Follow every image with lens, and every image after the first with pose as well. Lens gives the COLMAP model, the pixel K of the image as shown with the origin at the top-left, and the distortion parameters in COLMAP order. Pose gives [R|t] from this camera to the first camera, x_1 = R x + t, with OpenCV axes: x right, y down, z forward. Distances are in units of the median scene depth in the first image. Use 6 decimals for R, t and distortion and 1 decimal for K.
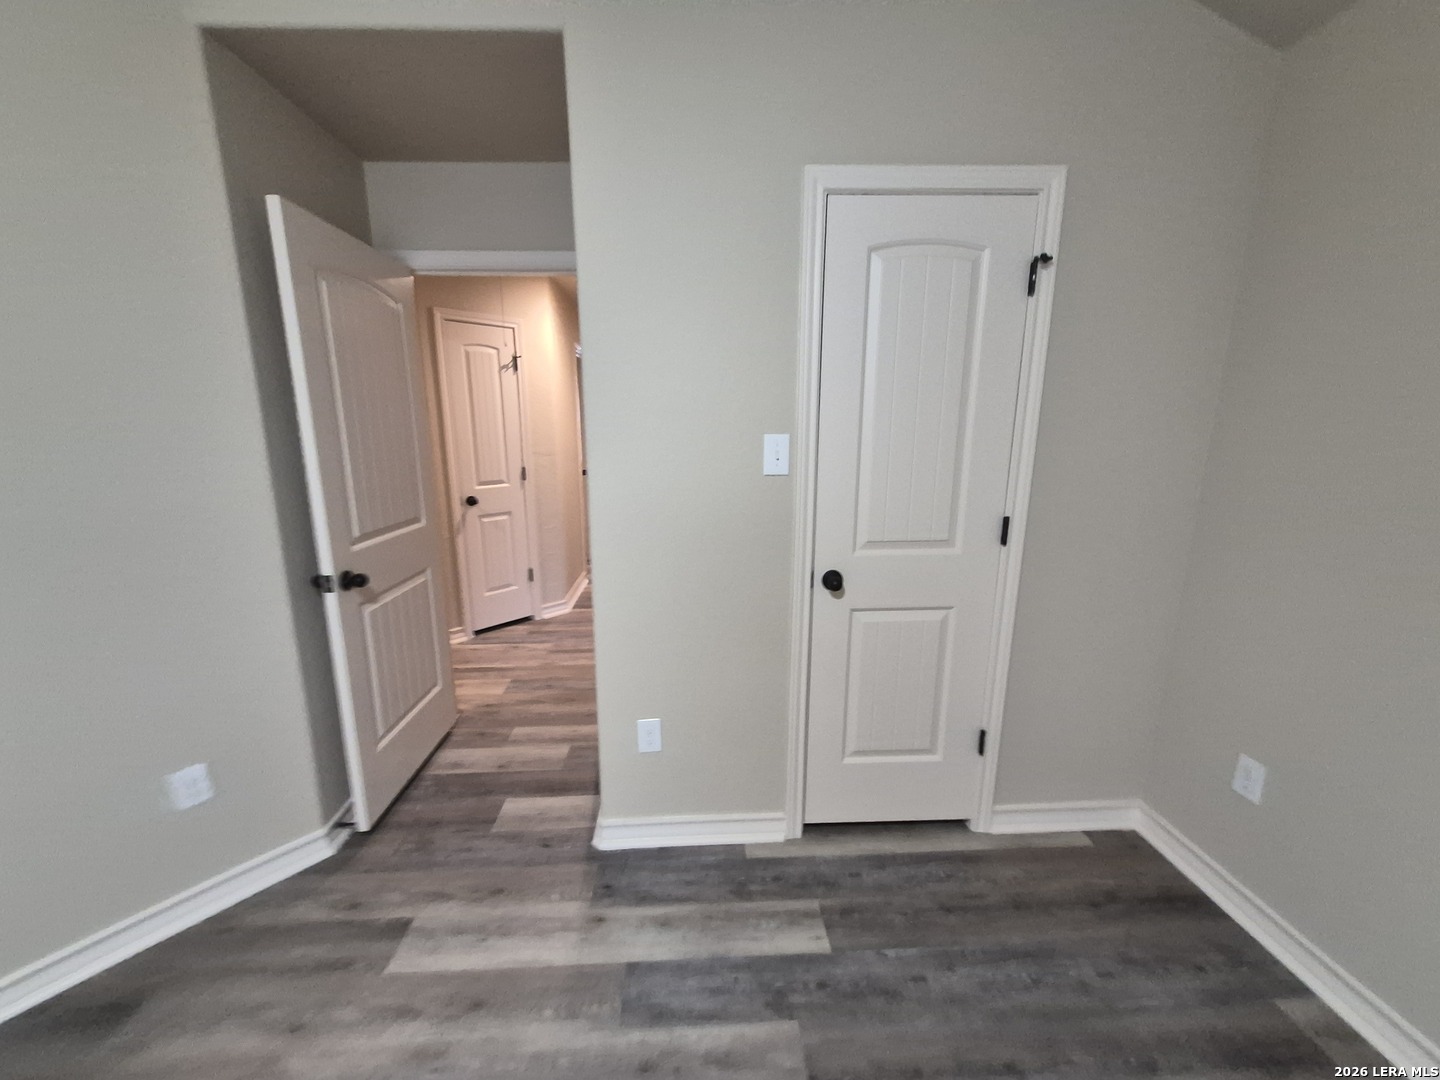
lens RADIAL K [[564.6, 0, 723.5], [0, 564.6, 544.3], [0, 0, 1]] dist [0.006602, -0.000338]
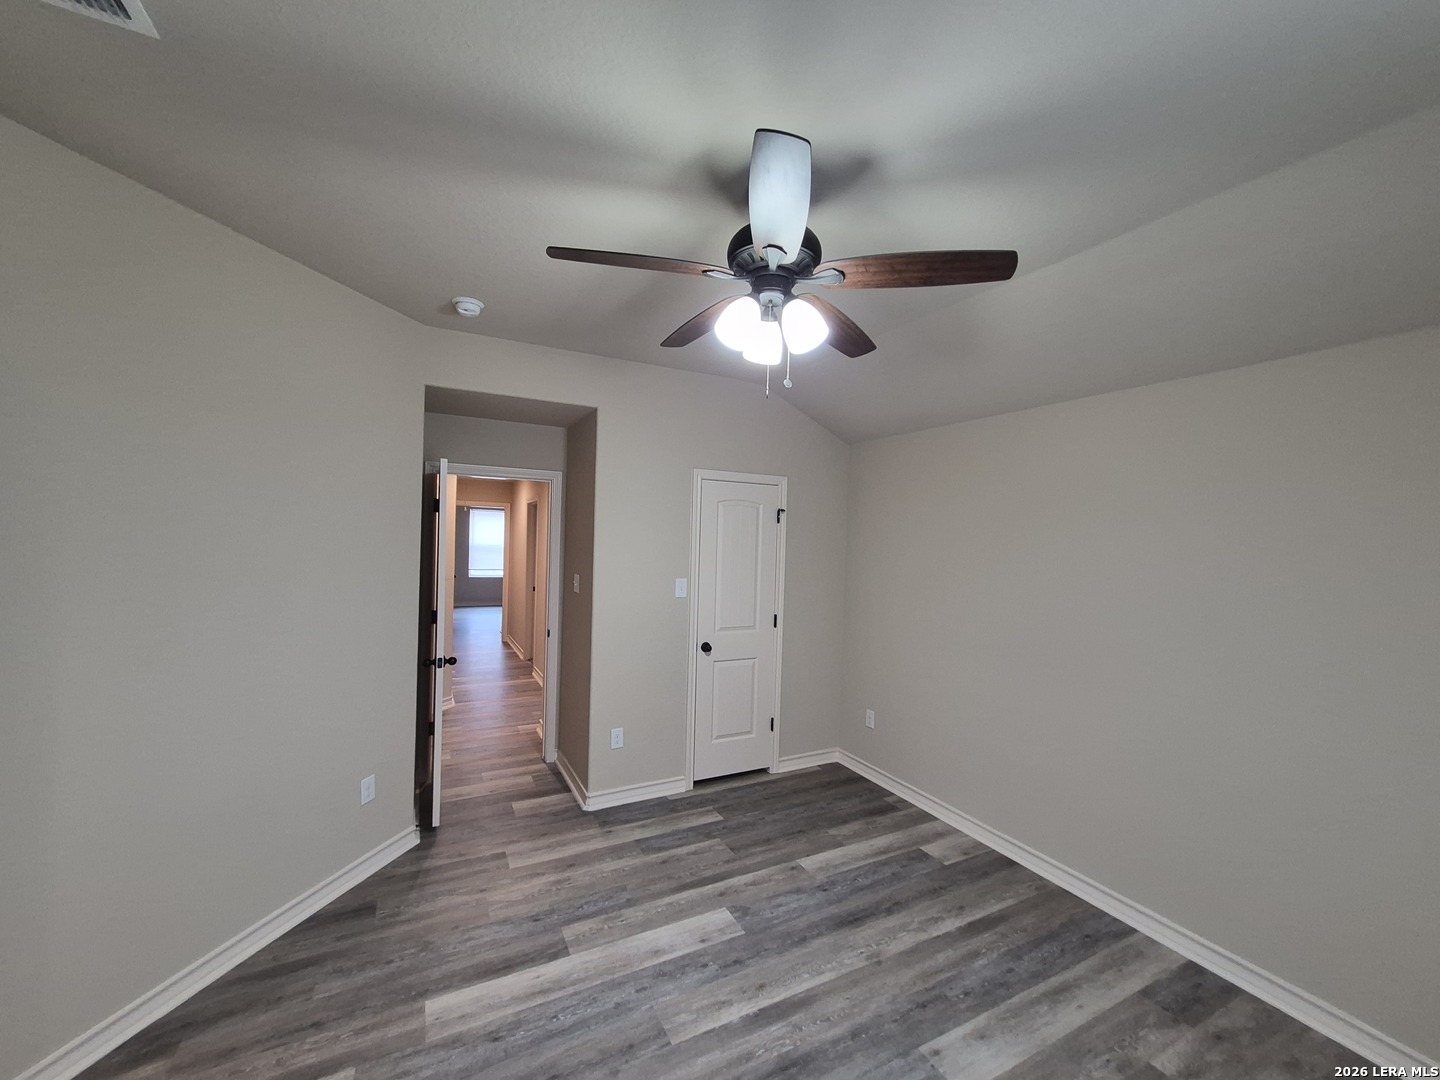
lens RADIAL K [[564.6, 0, 718.0], [0, 564.6, 542.2], [0, 0, 1]] dist [0.006602, -0.000338]
pose [[0.908397, 0.026006, 0.417300, -0.688357], [0.059237, 0.979991, -0.190023, 0.087519], [-0.413892, 0.197336, 0.888680, -1.011353]]
